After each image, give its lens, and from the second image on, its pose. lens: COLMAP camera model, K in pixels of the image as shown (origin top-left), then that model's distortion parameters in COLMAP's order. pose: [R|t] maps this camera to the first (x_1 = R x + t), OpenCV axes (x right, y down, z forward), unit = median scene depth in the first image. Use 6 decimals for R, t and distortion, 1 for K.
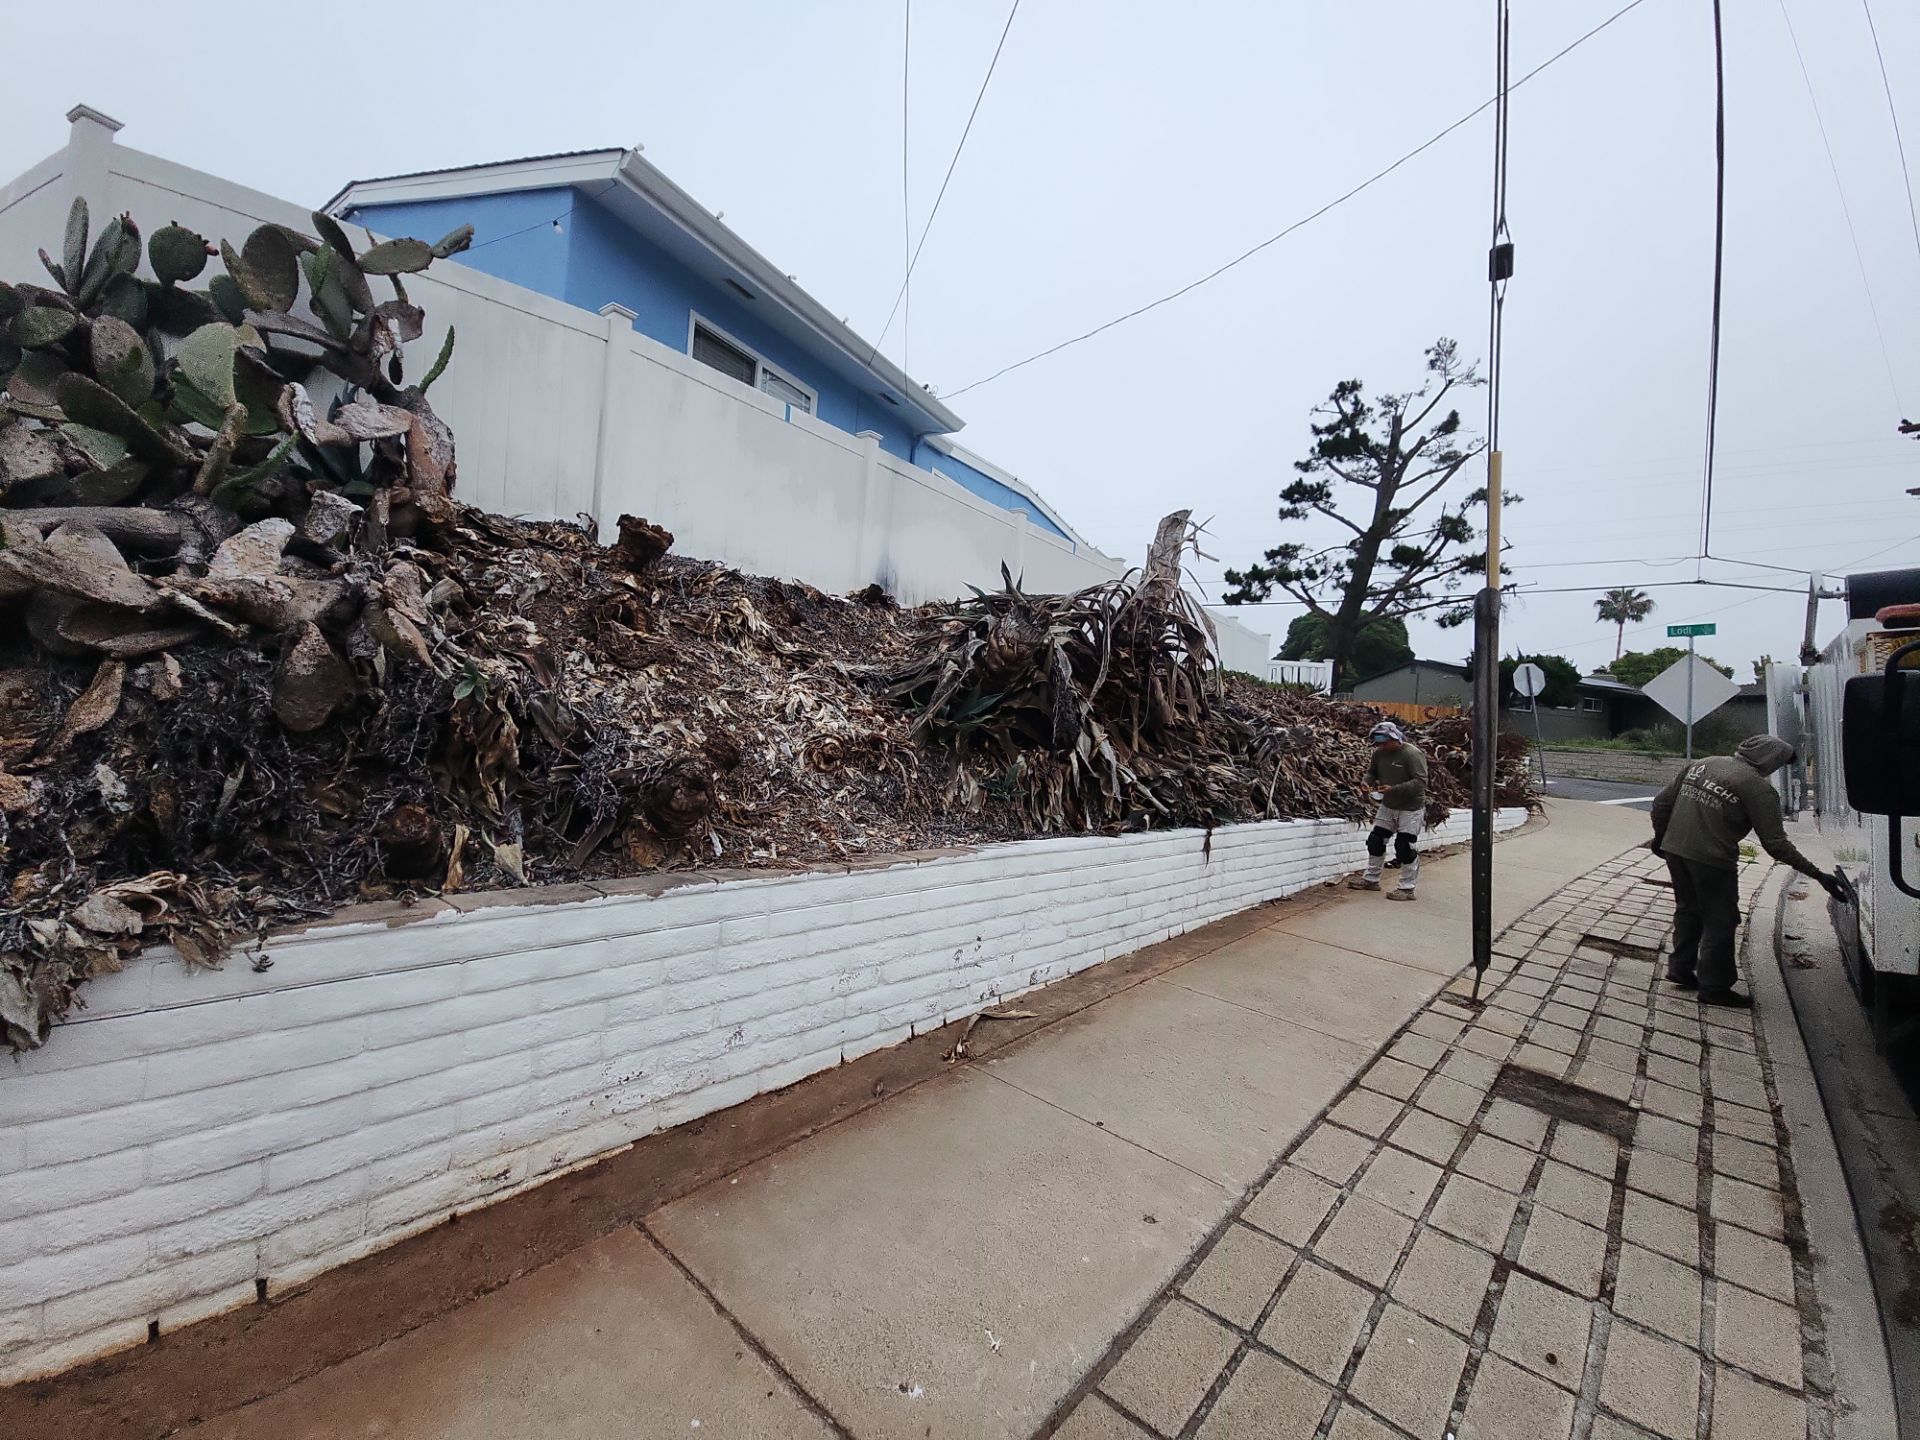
lens RADIAL K [[804.1, 0, 969.4], [0, 804.1, 713.1], [0, 0, 1]] dist [0.000373, 0.000490]
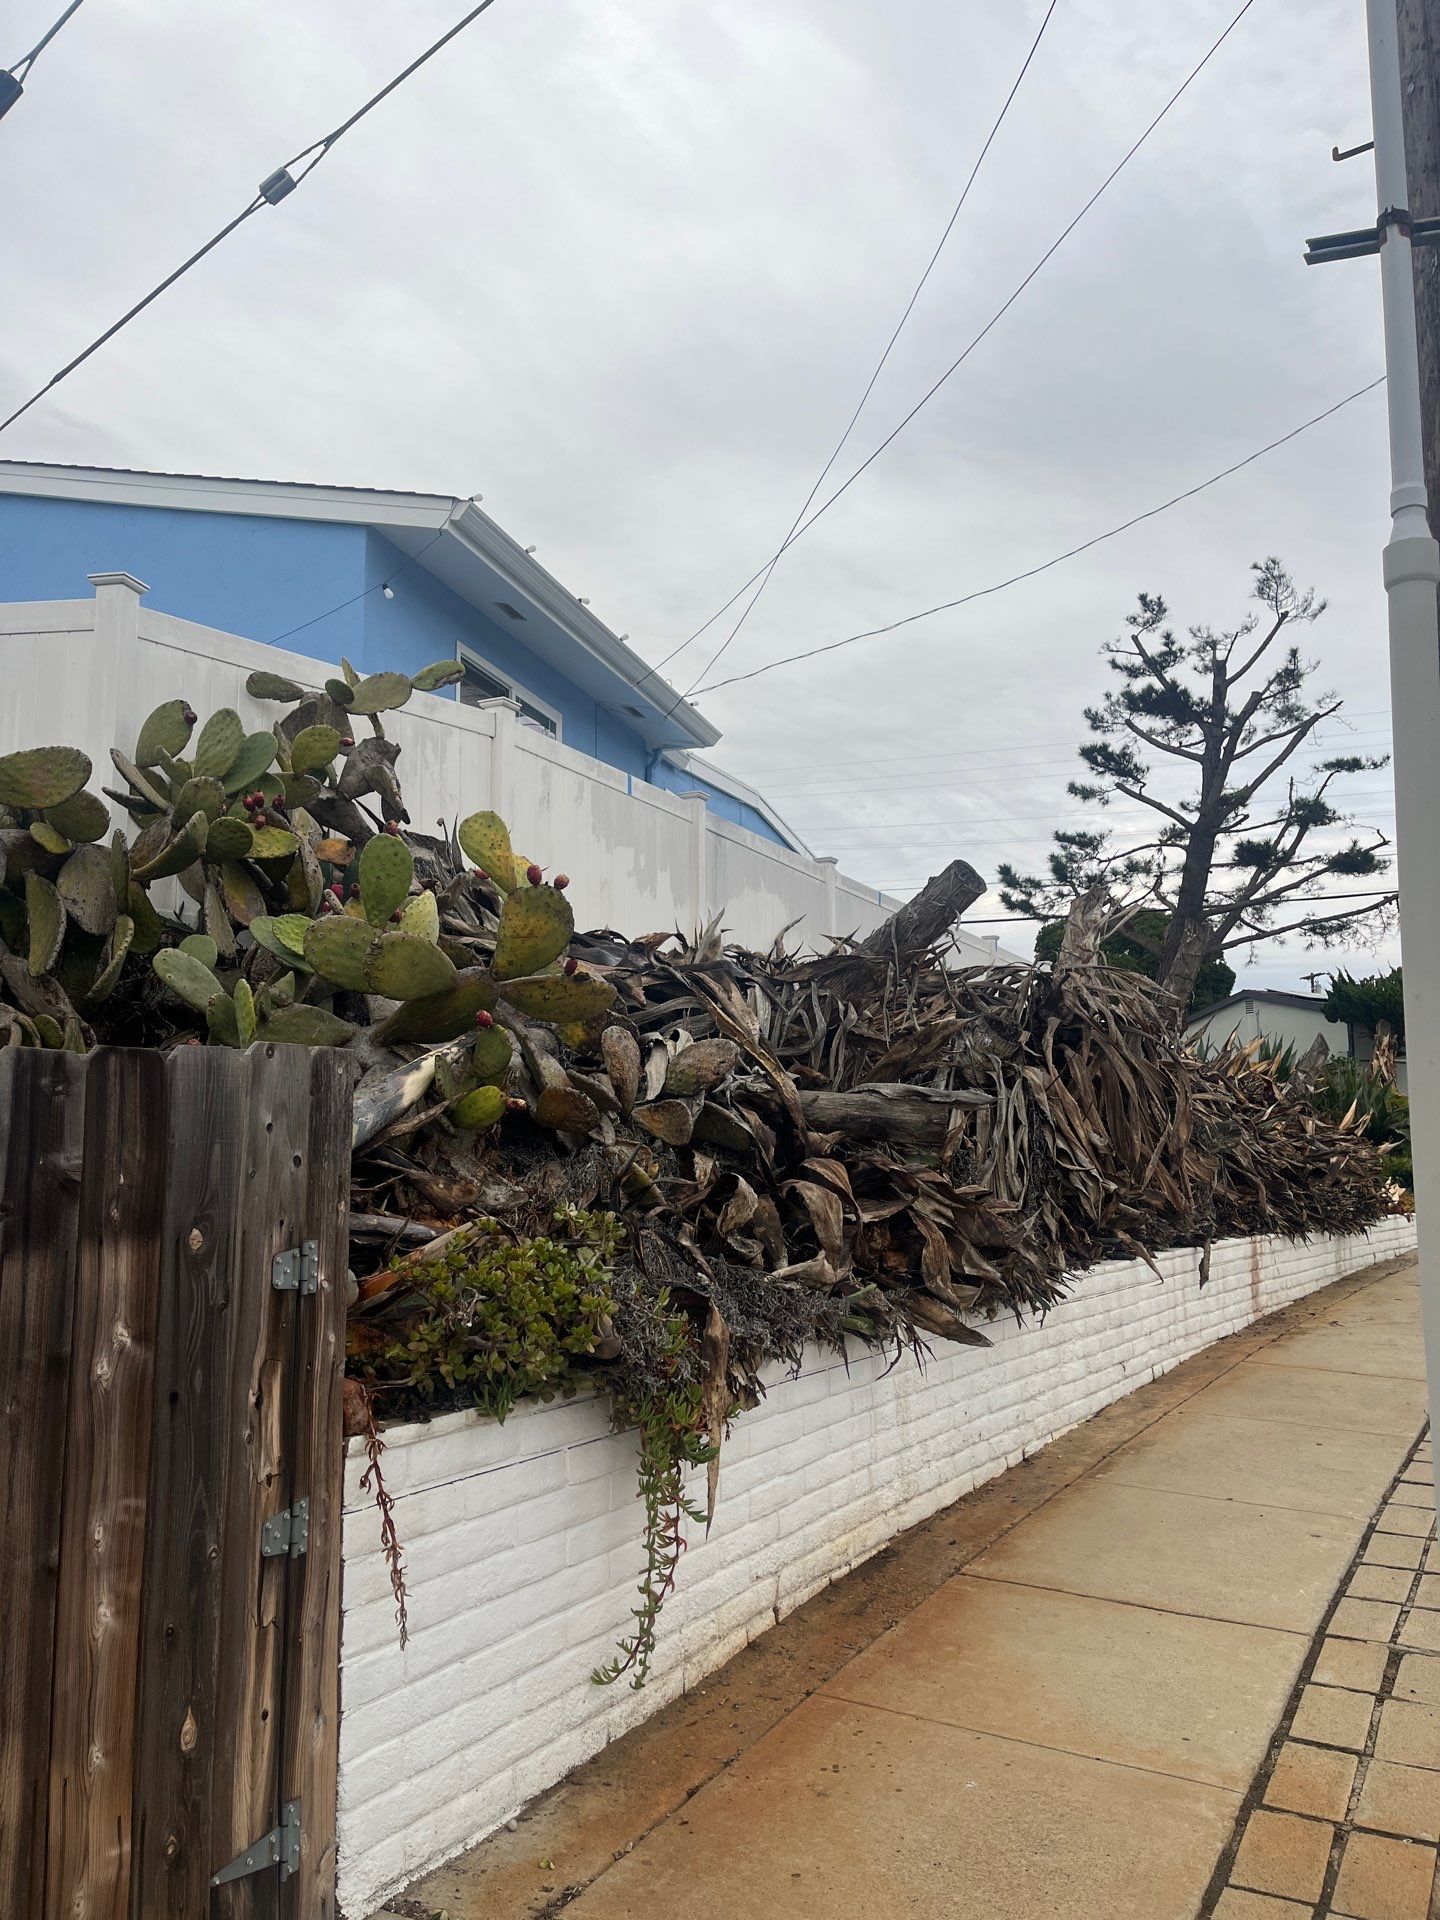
lens RADIAL K [[1433.6, 0, 778.1], [0, 1433.6, 958.9], [0, 0, 1]] dist [0.023610, -0.017388]
pose [[0.979193, -0.049265, 0.196859, -0.105527], [0.070228, 0.992408, -0.100969, -0.011109], [-0.190390, 0.112693, 0.975219, -0.121475]]
